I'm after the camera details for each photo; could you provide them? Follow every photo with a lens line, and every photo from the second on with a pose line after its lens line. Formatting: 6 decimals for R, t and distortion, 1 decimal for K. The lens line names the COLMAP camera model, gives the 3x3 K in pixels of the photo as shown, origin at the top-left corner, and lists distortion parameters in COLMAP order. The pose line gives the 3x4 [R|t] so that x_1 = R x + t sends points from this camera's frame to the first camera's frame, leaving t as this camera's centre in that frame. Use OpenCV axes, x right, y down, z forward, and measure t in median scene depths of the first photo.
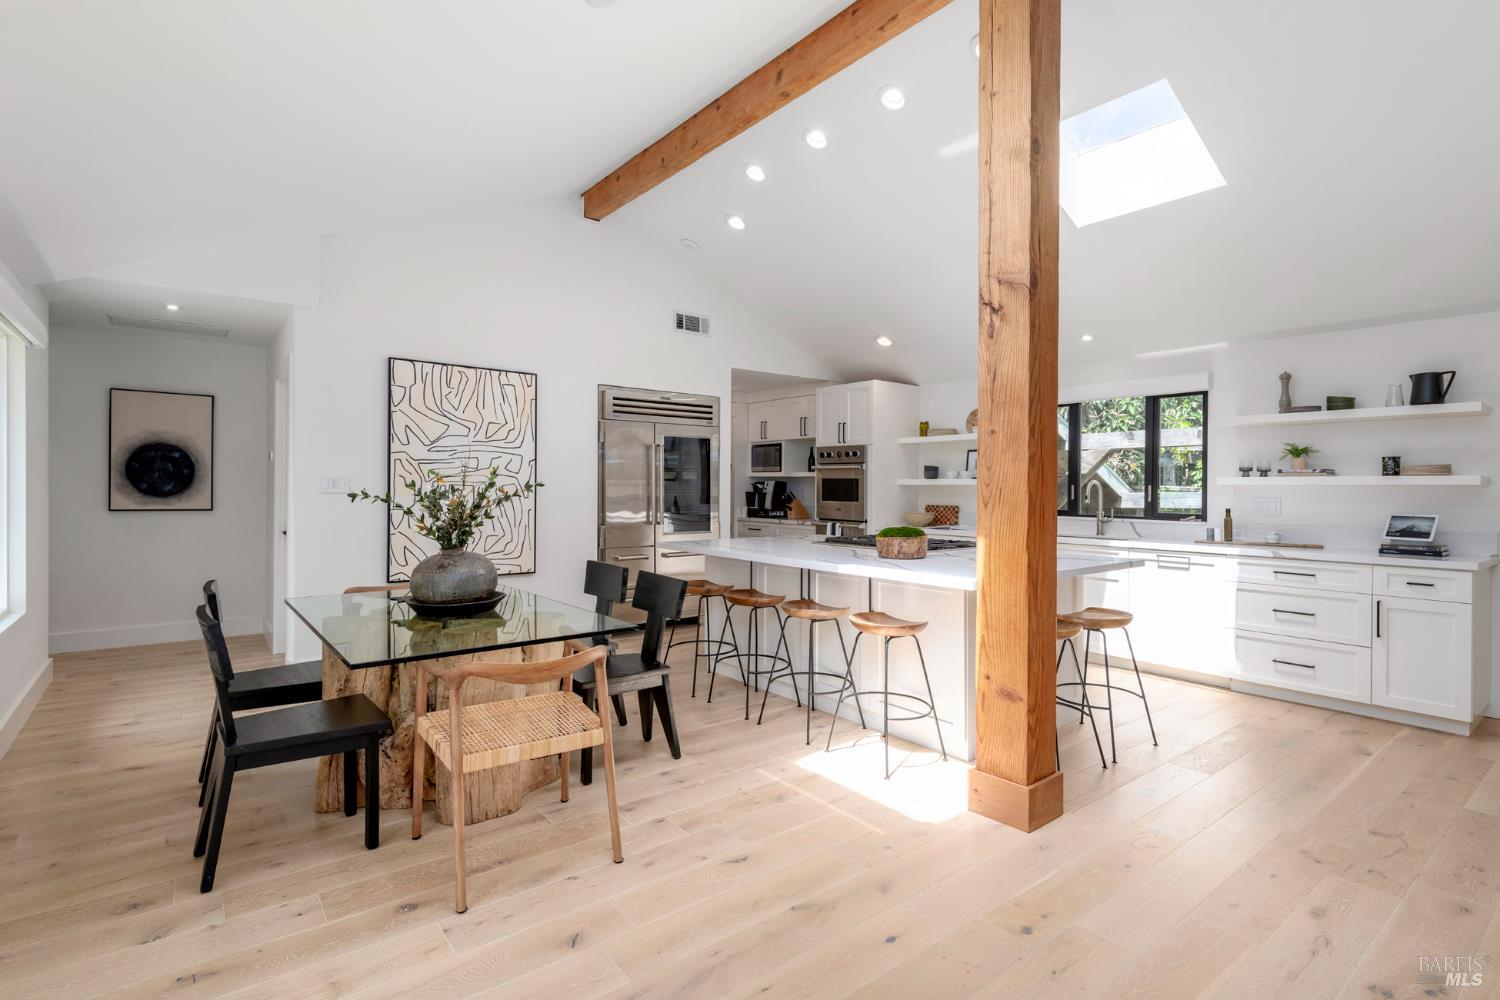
lens RADIAL K [[721.9, 0, 753.5], [0, 721.9, 492.1], [0, 0, 1]] dist [0.001724, 0.000667]
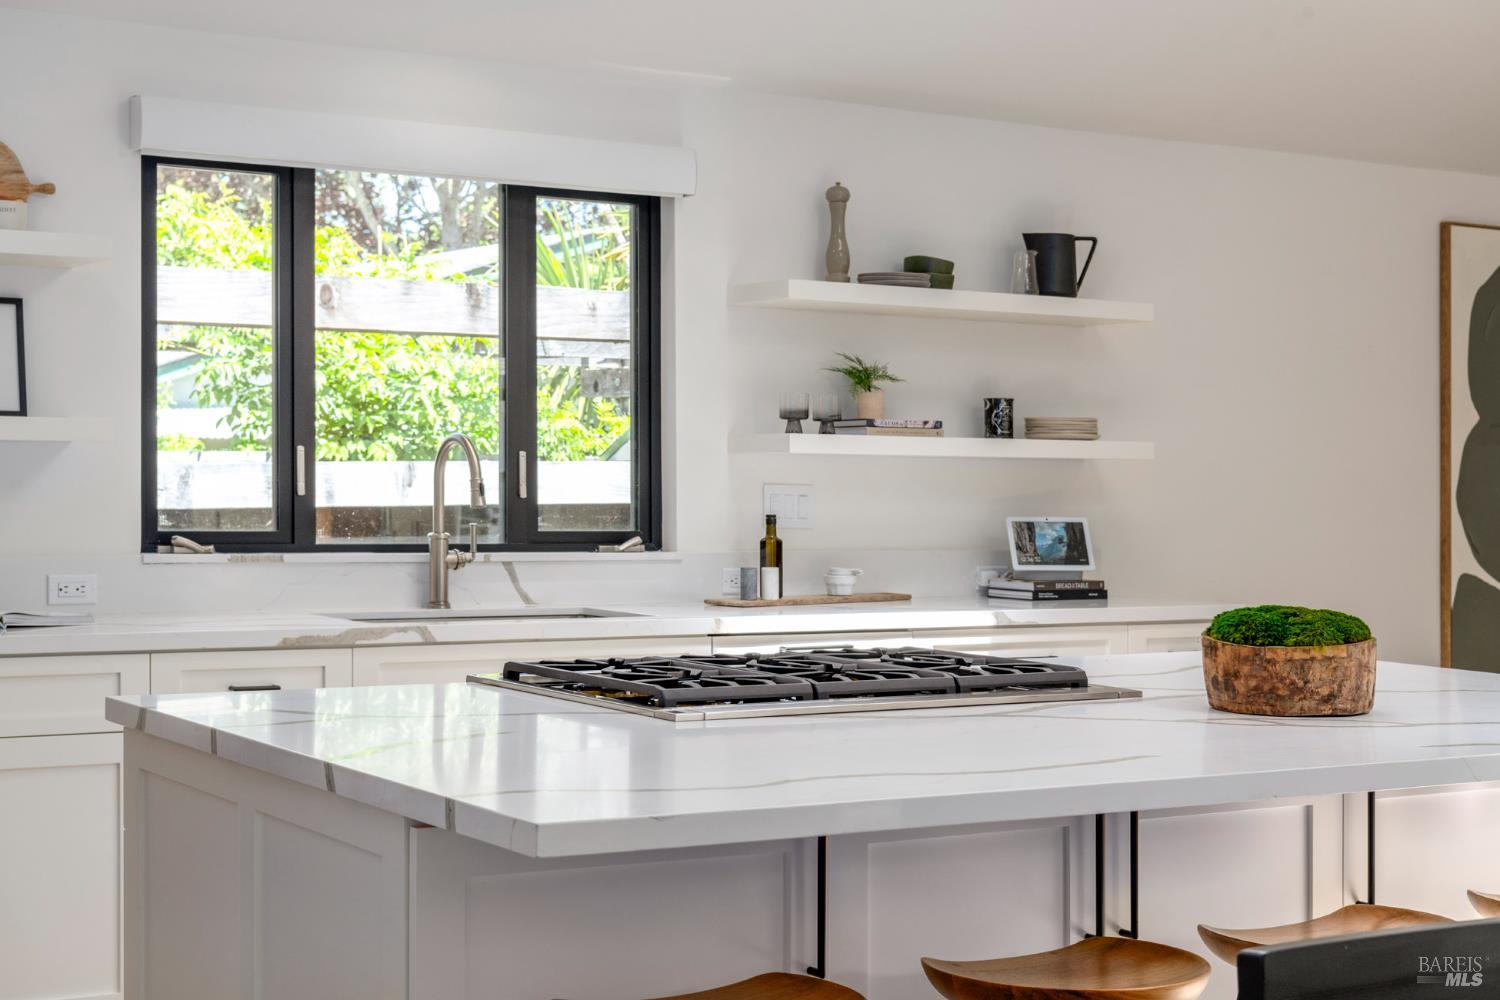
lens RADIAL K [[2377.5, 0, 748.5], [0, 2377.5, 499.6], [0, 0, 1]] dist [-0.005060, 0.000000]
pose [[0.116183, -0.019721, 0.993032, -0.630959], [-0.008700, 0.999744, 0.020873, -0.011776], [-0.993190, -0.011064, 0.115982, 0.888982]]
